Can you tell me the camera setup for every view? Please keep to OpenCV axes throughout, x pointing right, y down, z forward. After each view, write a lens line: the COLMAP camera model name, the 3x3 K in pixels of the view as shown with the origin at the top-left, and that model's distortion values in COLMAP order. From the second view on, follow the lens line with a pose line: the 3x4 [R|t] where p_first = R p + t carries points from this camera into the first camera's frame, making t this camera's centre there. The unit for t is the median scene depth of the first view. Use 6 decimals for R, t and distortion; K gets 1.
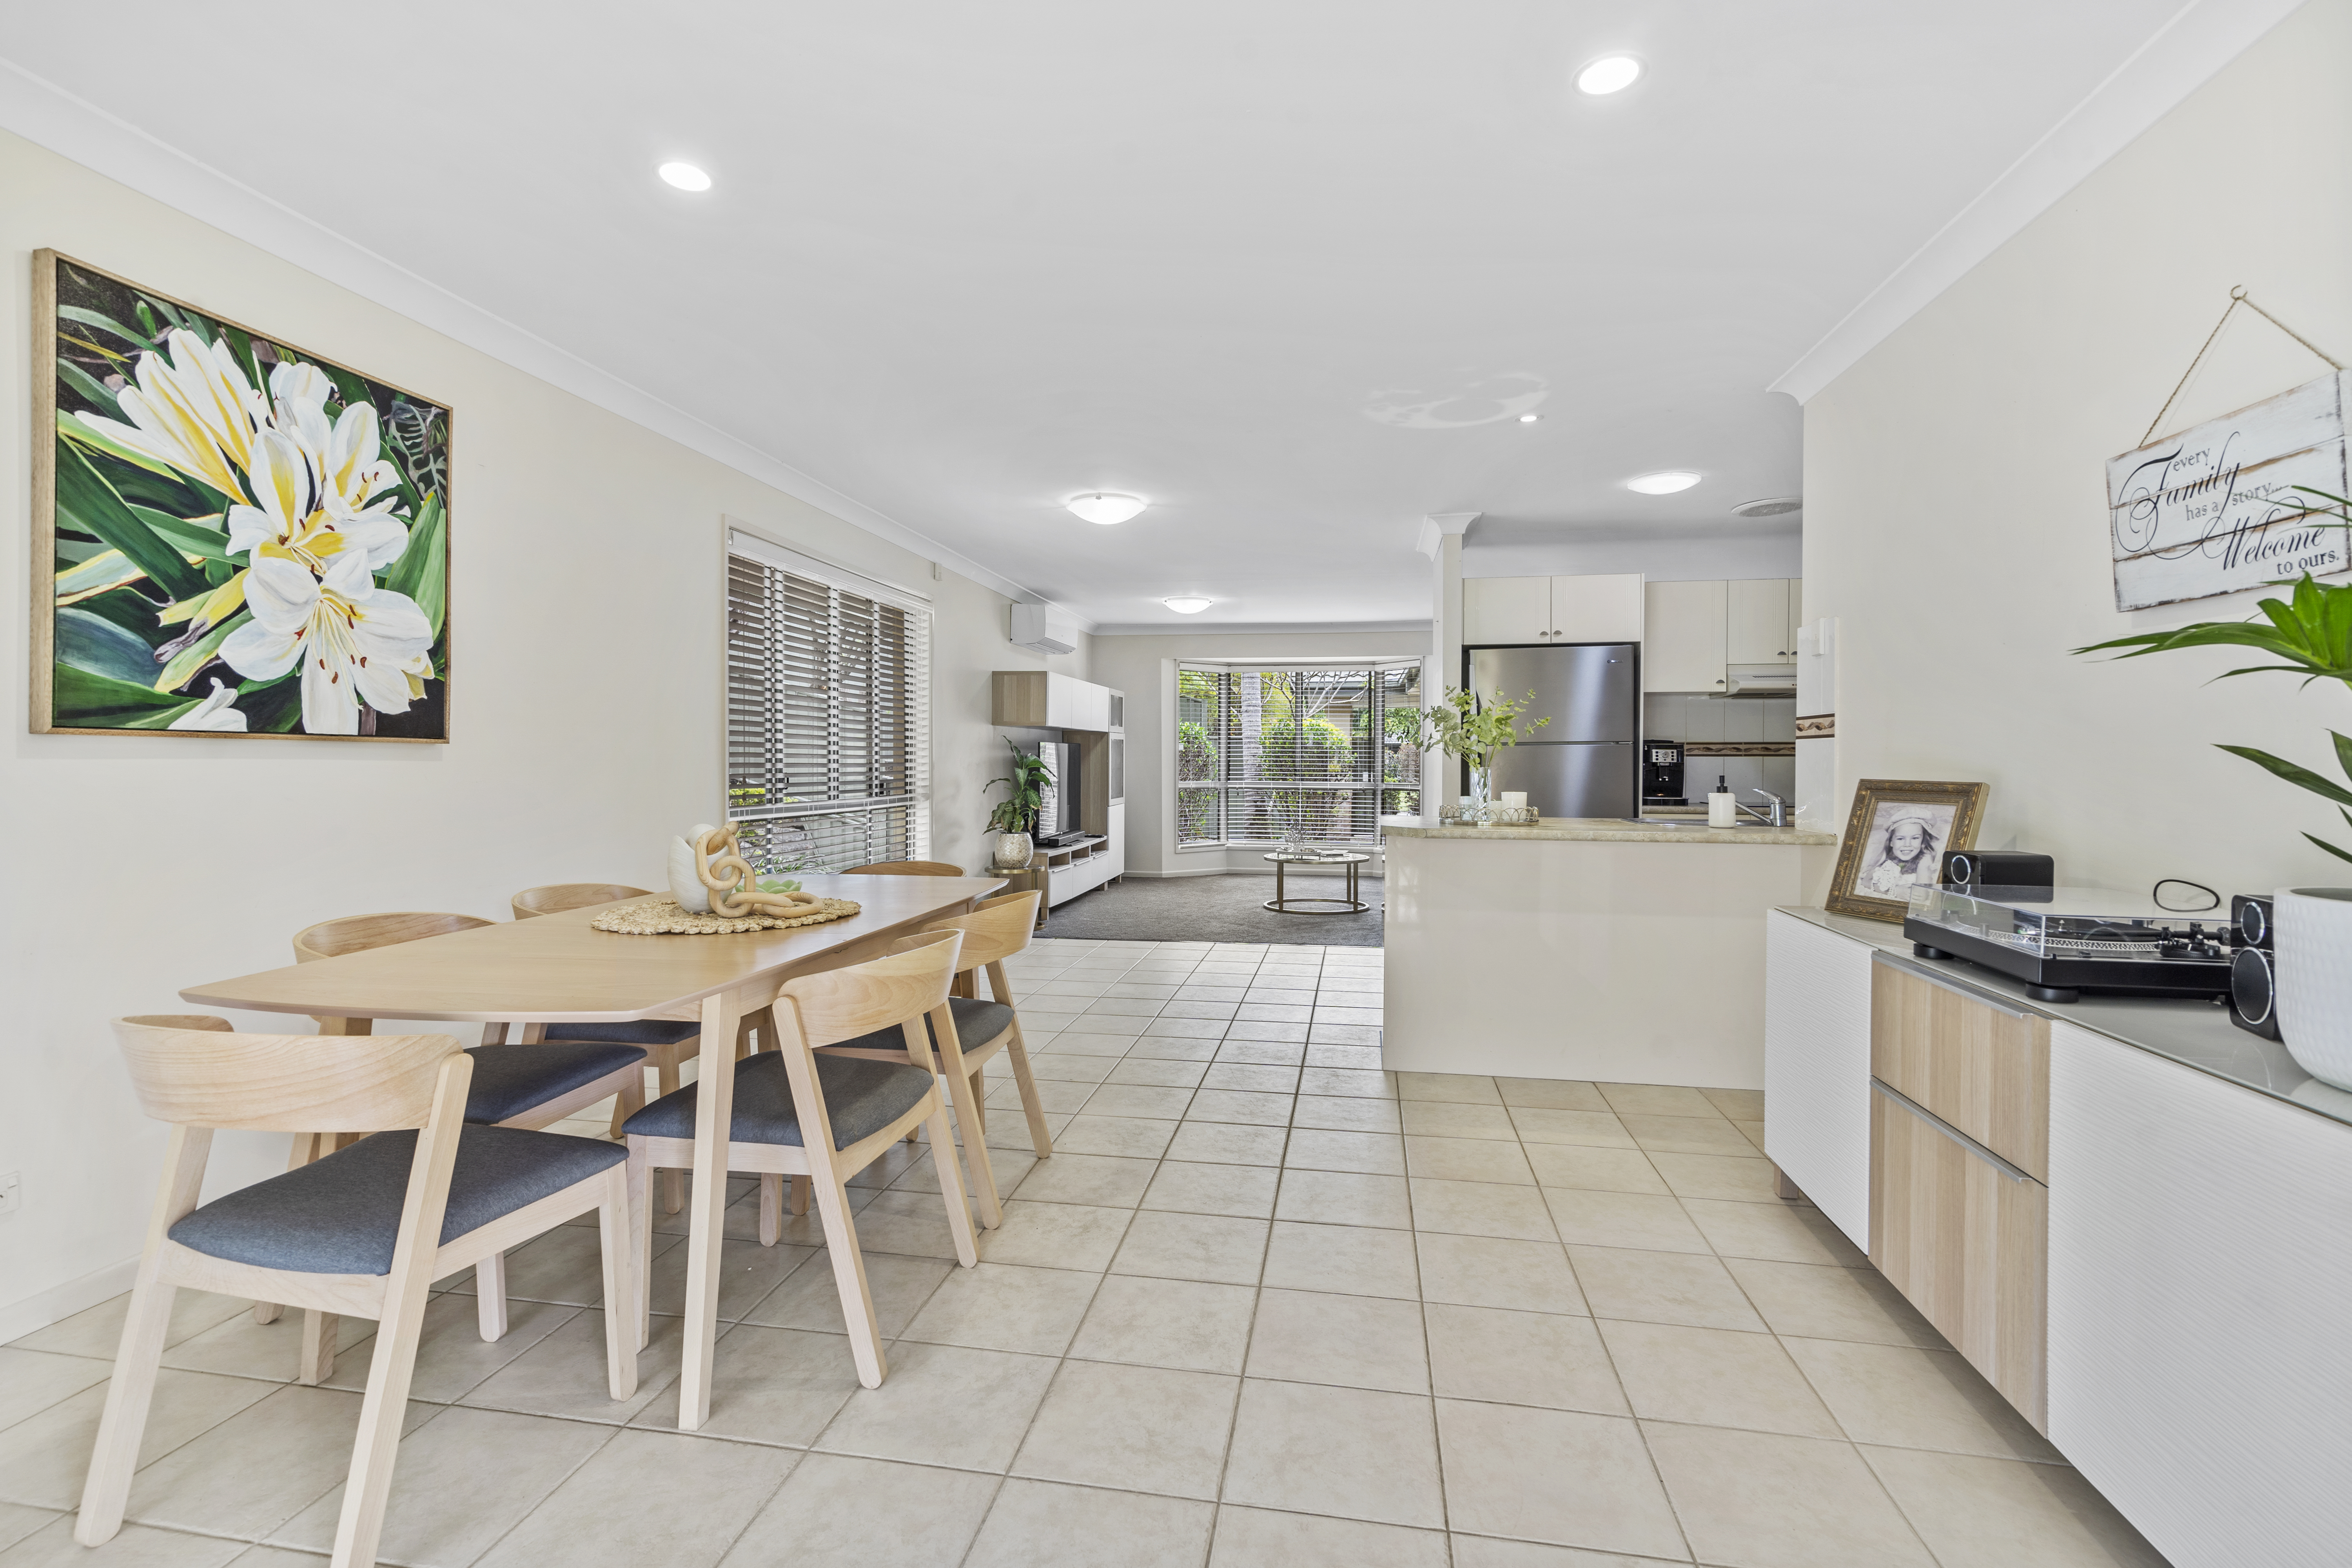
lens RADIAL K [[1061.1, 0, 1176.0], [0, 1061.1, 784.0], [0, 0, 1]] dist [0.003661, -0.012784]
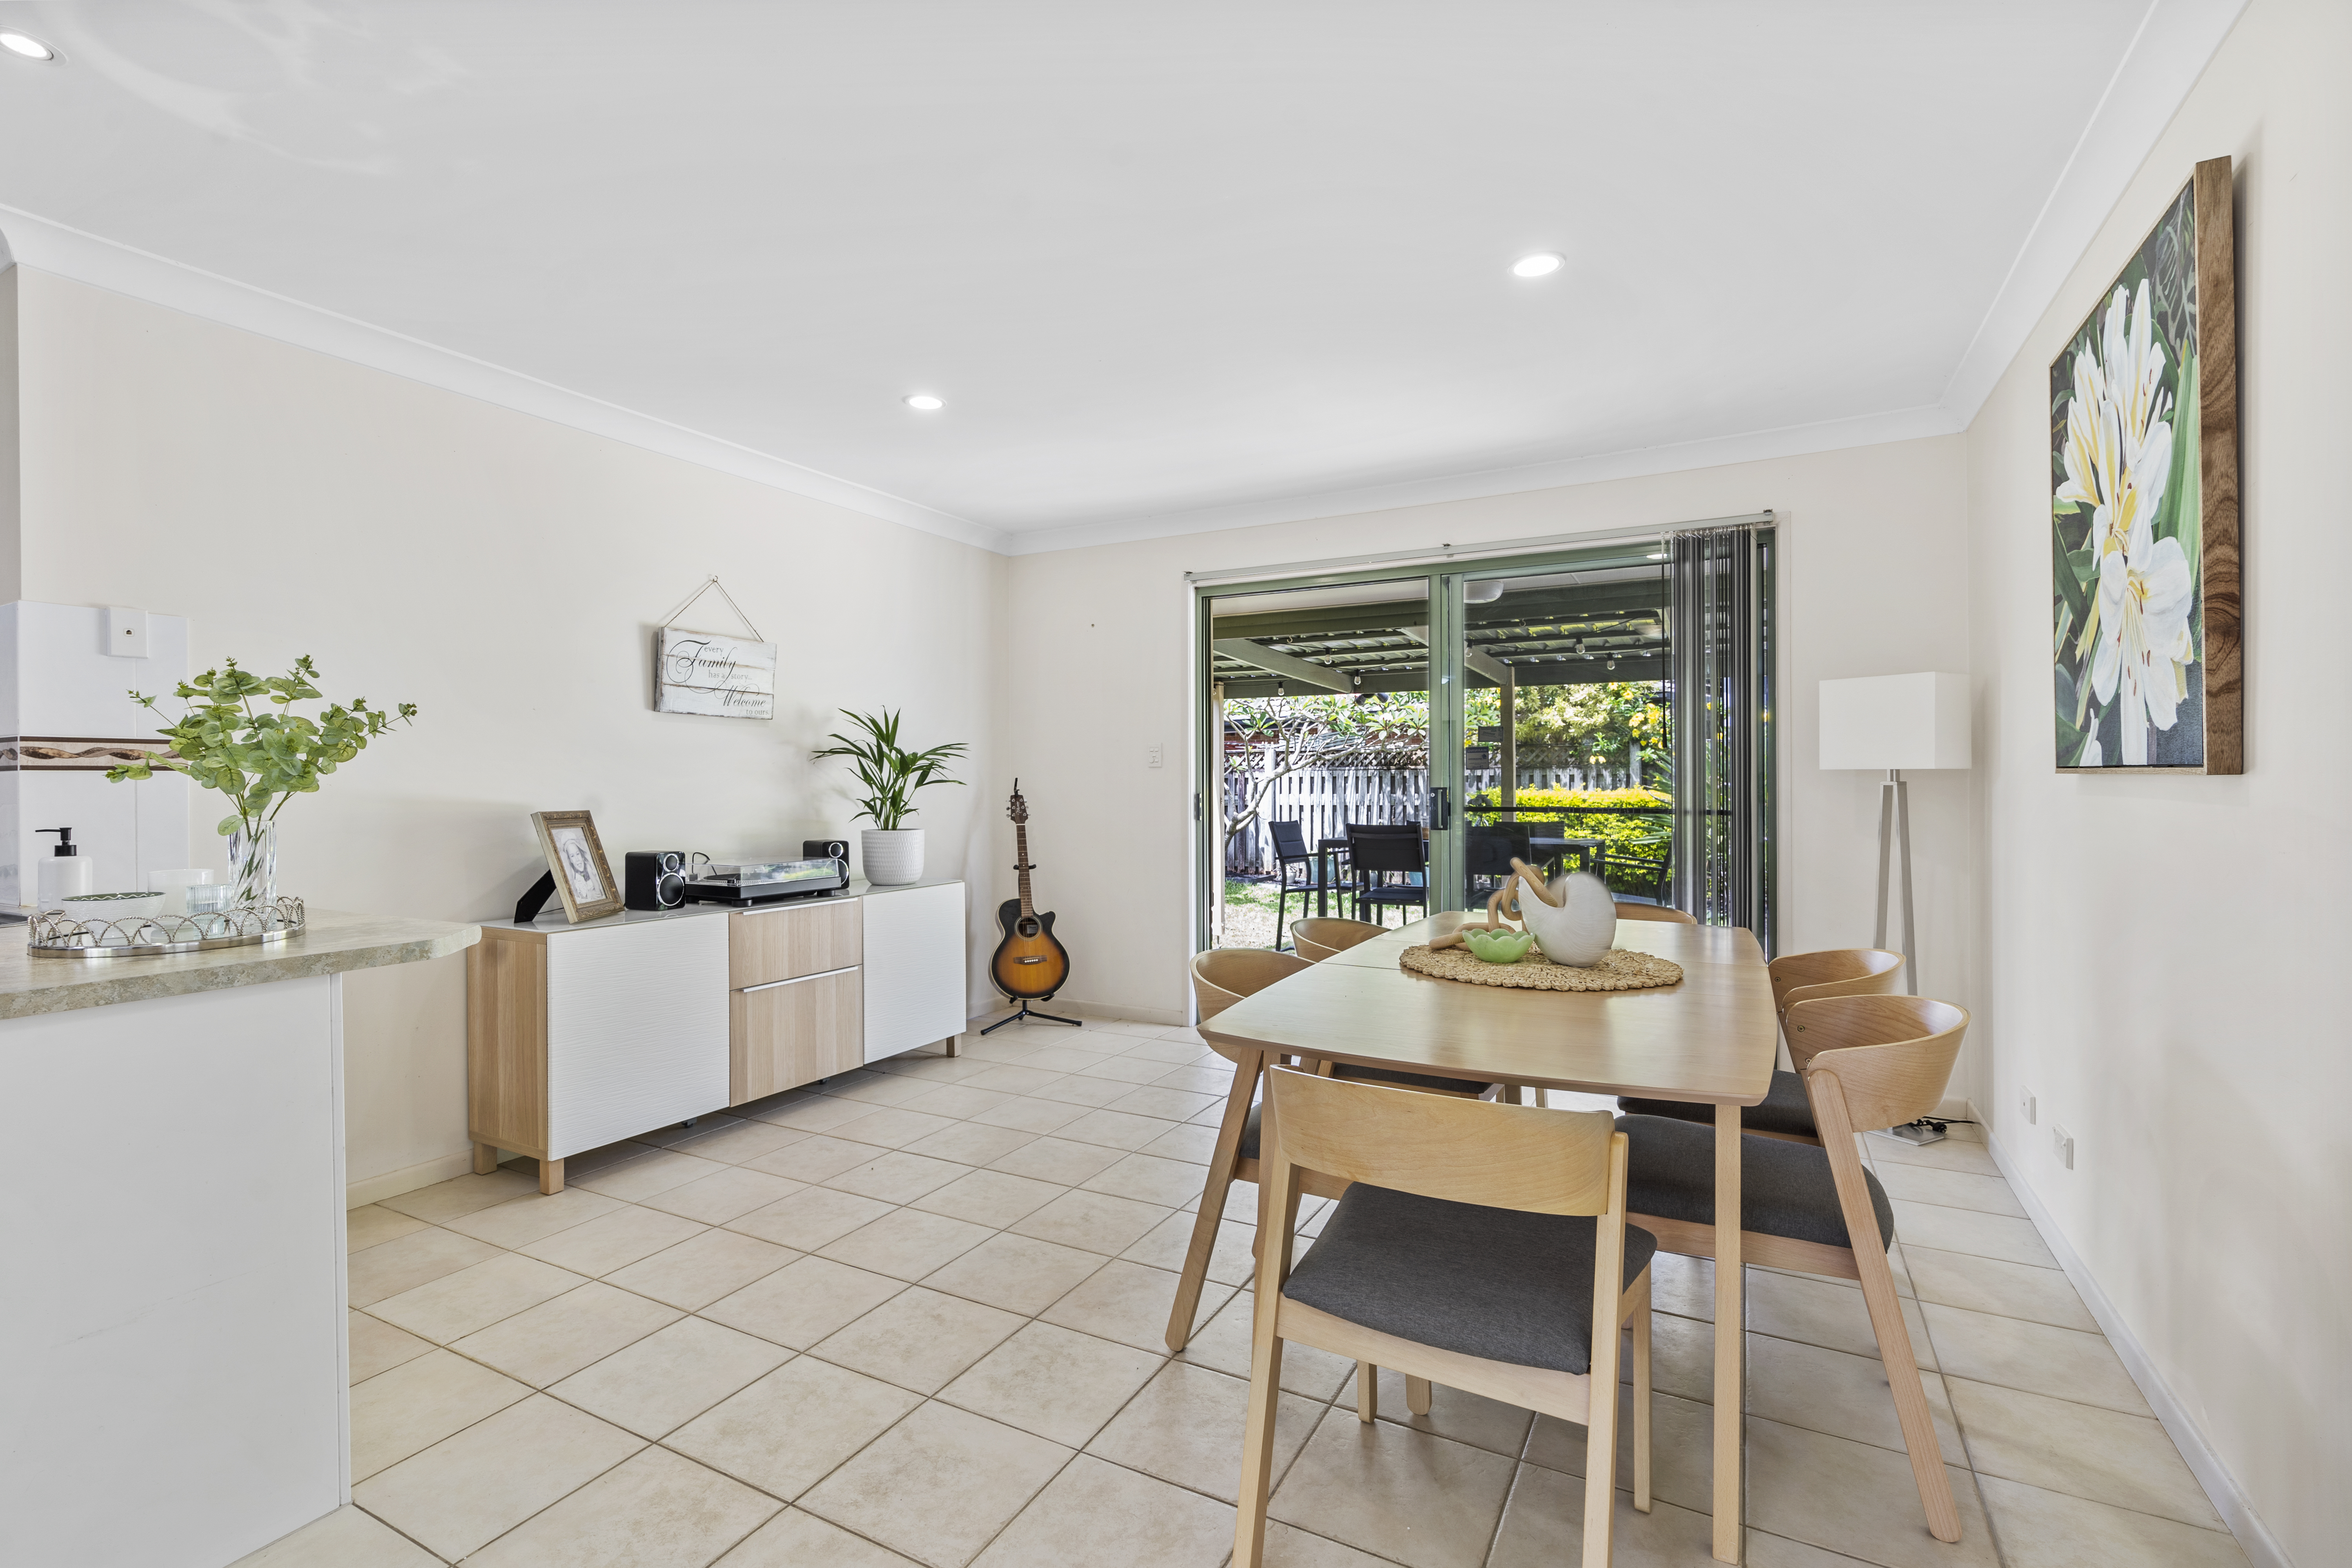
lens RADIAL K [[1061.1, 0, 1176.0], [0, 1061.1, 784.0], [0, 0, 1]] dist [0.003661, -0.012784]
pose [[-0.950846, 0.000315, 0.309663, -0.394848], [0.007812, 0.999706, 0.022969, -0.056756], [-0.309564, 0.024259, -0.950569, 1.904046]]
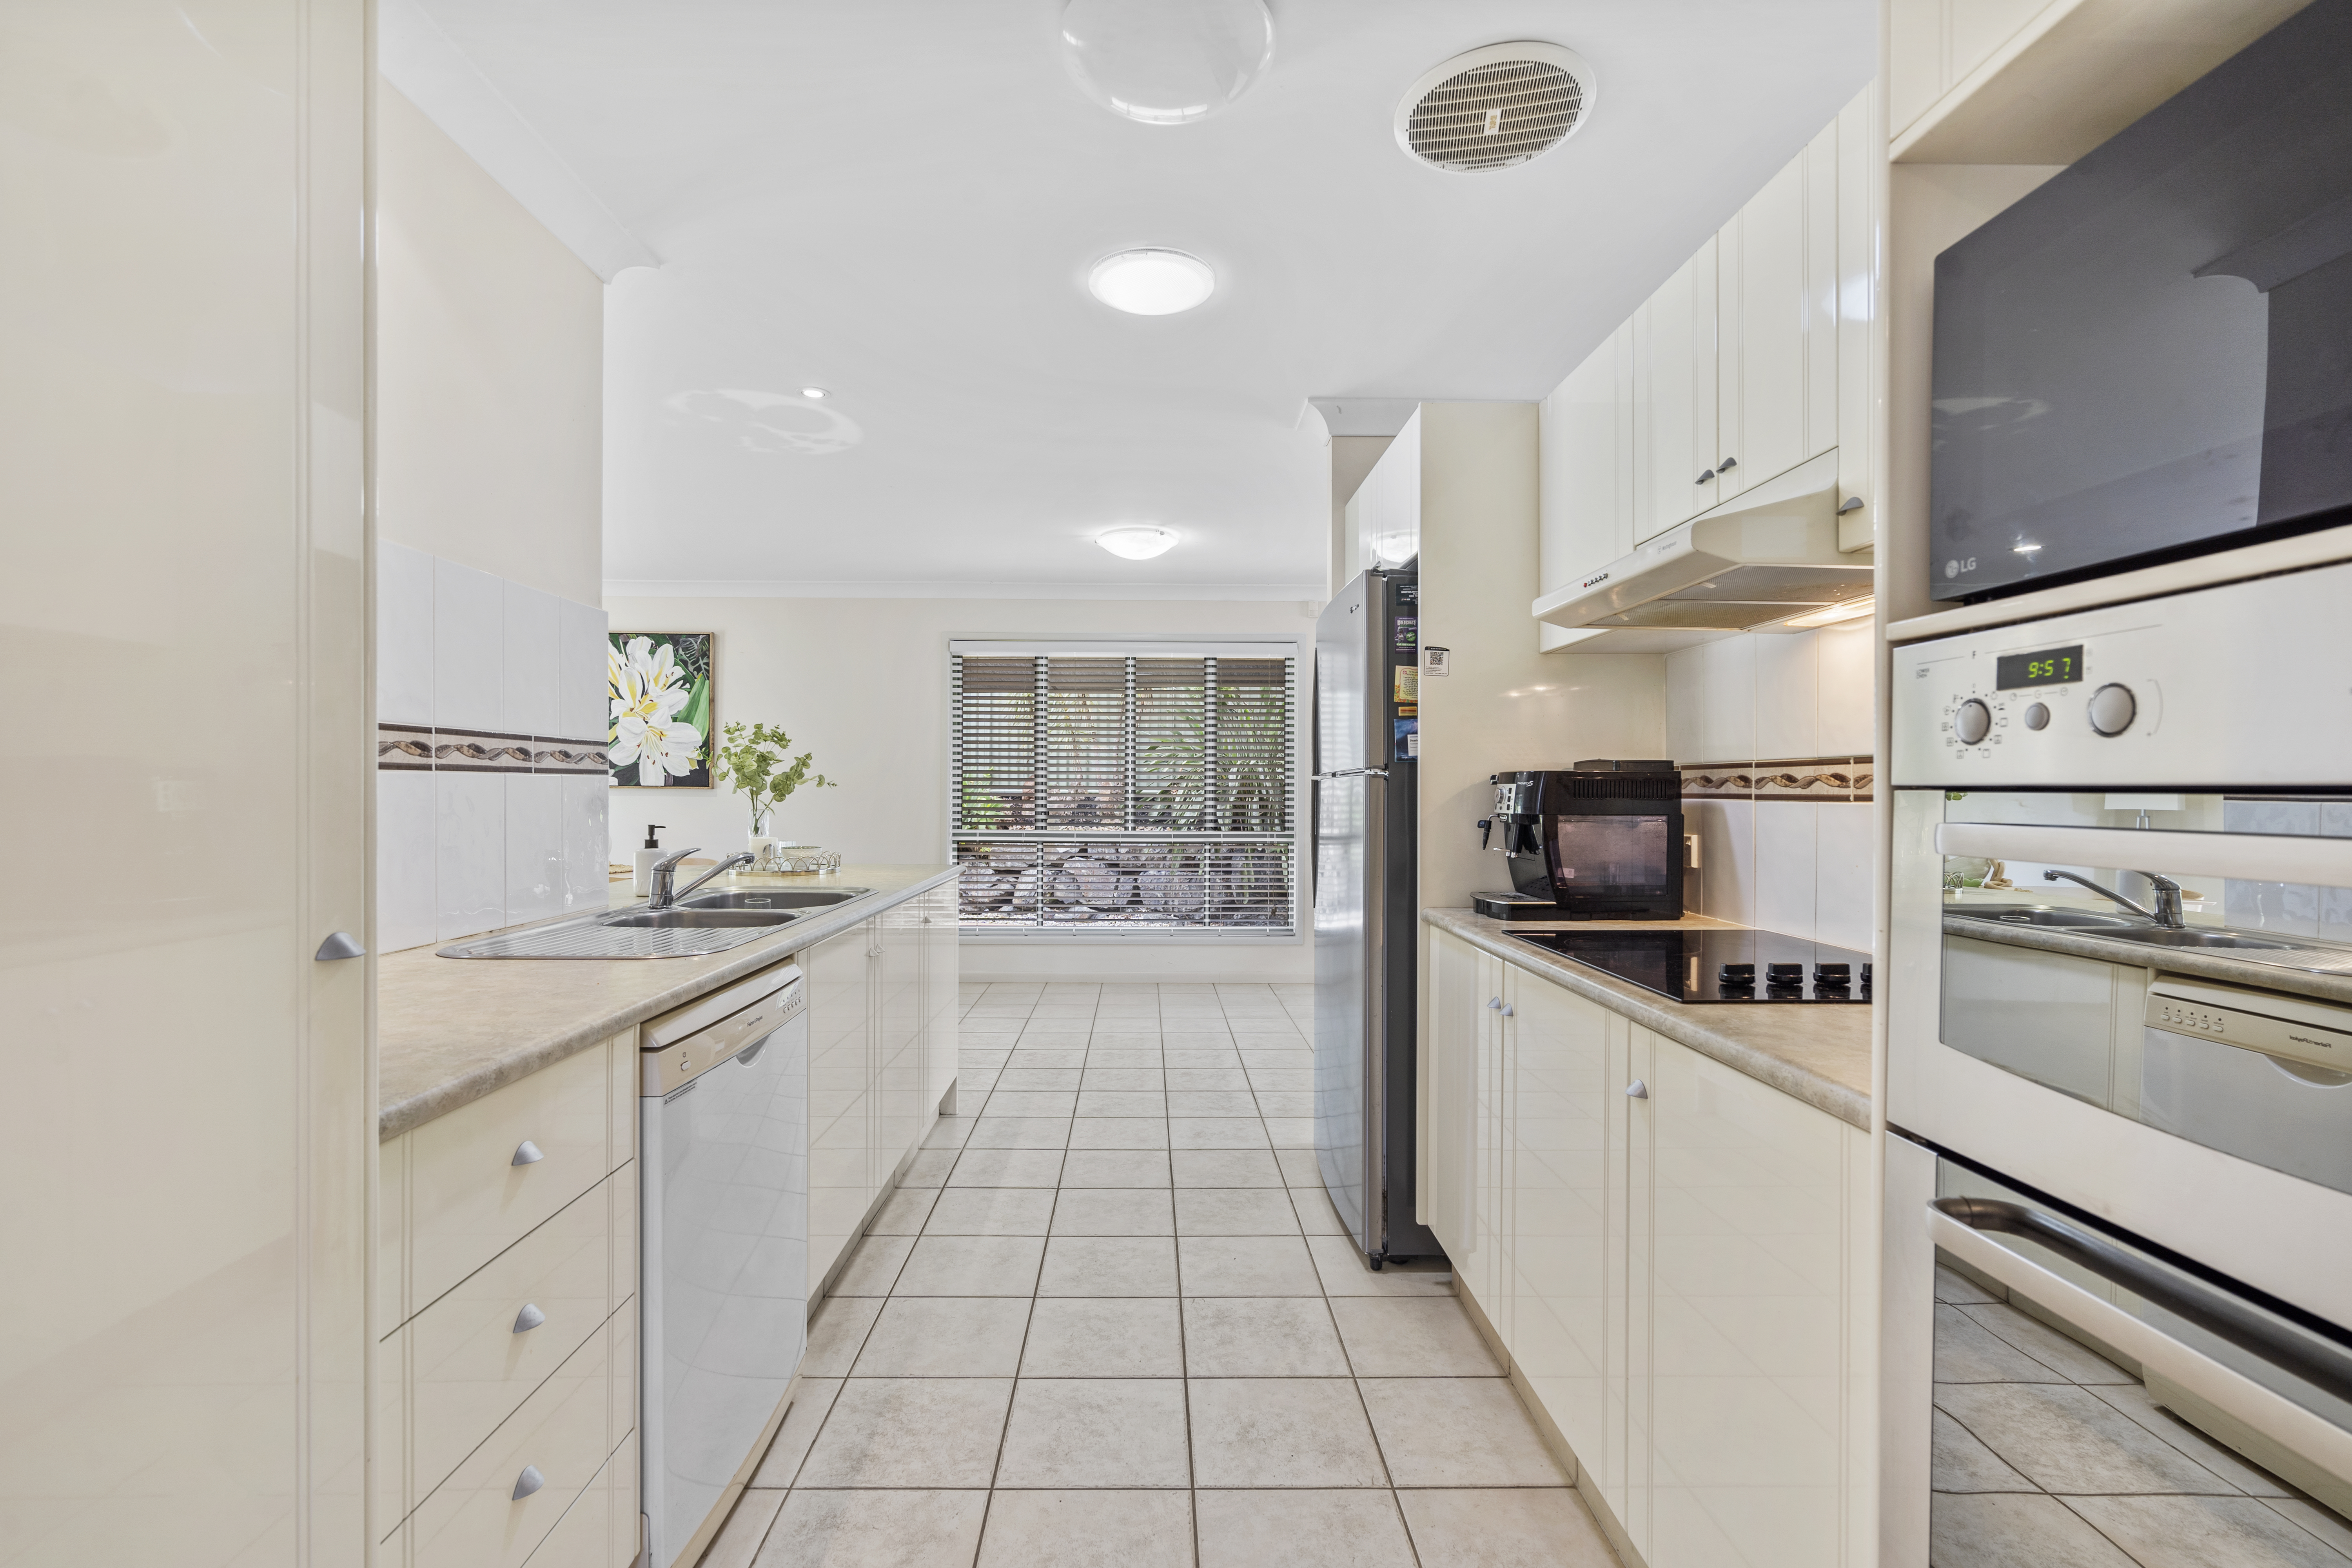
lens RADIAL K [[1061.1, 0, 1176.0], [0, 1061.1, 784.0], [0, 0, 1]] dist [0.003661, -0.012784]
pose [[0.190137, 0.002164, -0.981755, 1.779441], [-0.023264, 0.999727, -0.002302, -0.072134], [0.981482, 0.023278, 0.190136, 1.687022]]
